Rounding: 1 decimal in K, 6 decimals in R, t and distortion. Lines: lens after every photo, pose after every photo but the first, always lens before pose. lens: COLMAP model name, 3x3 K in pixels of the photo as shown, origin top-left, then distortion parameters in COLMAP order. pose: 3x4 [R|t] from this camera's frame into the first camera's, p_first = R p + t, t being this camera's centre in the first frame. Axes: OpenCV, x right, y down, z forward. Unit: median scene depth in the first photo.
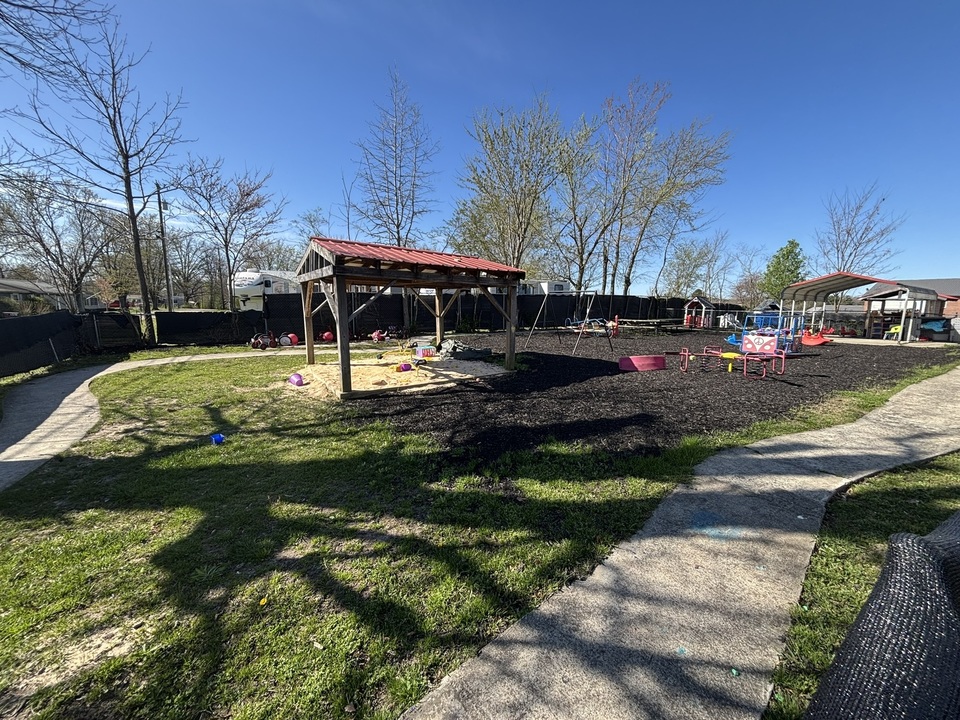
lens RADIAL K [[388.3, 0, 478.7], [0, 388.3, 359.3], [0, 0, 1]] dist [-0.001853, 0.003270]
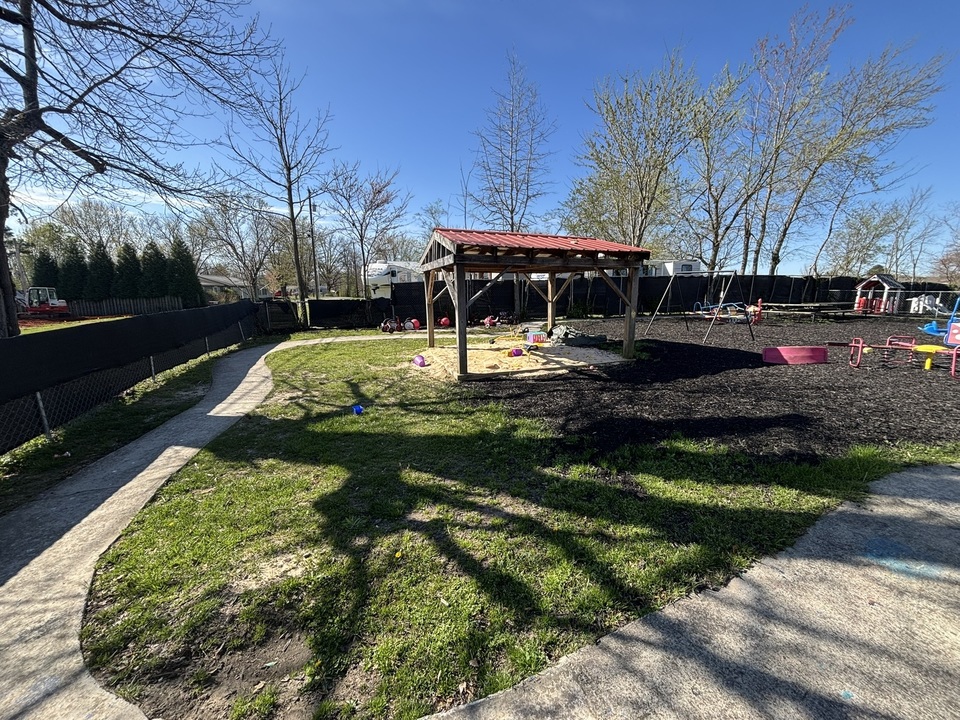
lens RADIAL K [[388.3, 0, 478.7], [0, 388.3, 359.3], [0, 0, 1]] dist [-0.001853, 0.003270]
pose [[0.961738, 0.032559, -0.272028, -0.010398], [-0.022535, 0.998950, 0.039893, 0.000591], [0.273042, -0.032236, 0.961462, -0.003121]]
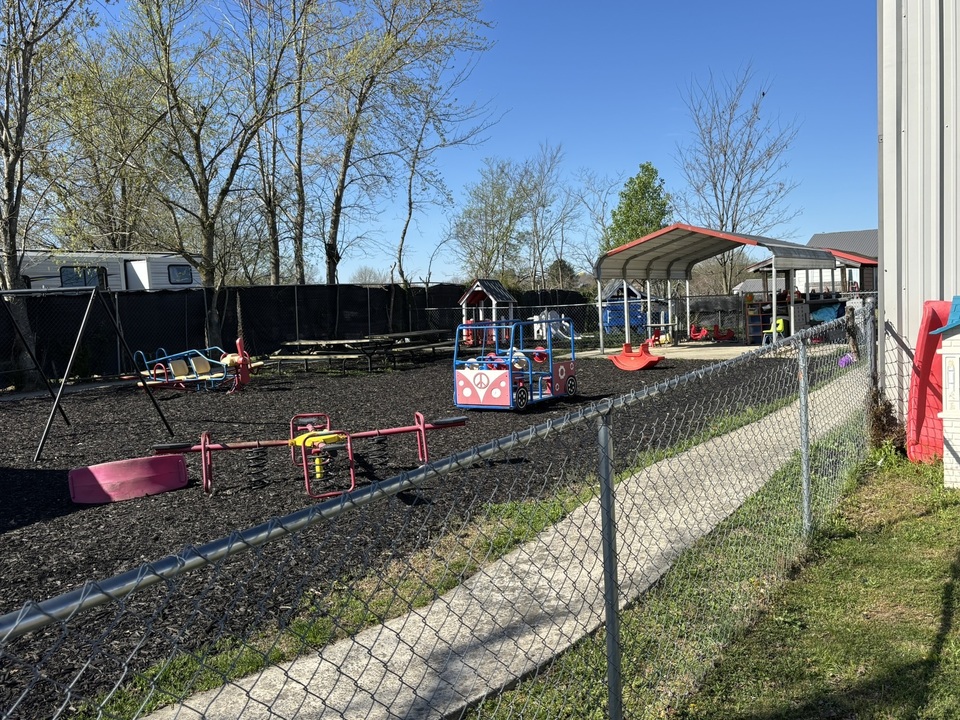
lens RADIAL K [[871.8, 0, 480.0], [0, 871.8, 360.0], [0, 0, 1]] dist [0.128369, -0.304066]
pose [[0.915959, -0.081240, 0.392961, 0.424215], [0.110716, 0.992444, -0.052893, -0.021996], [-0.385695, 0.091955, 0.918033, 0.074358]]
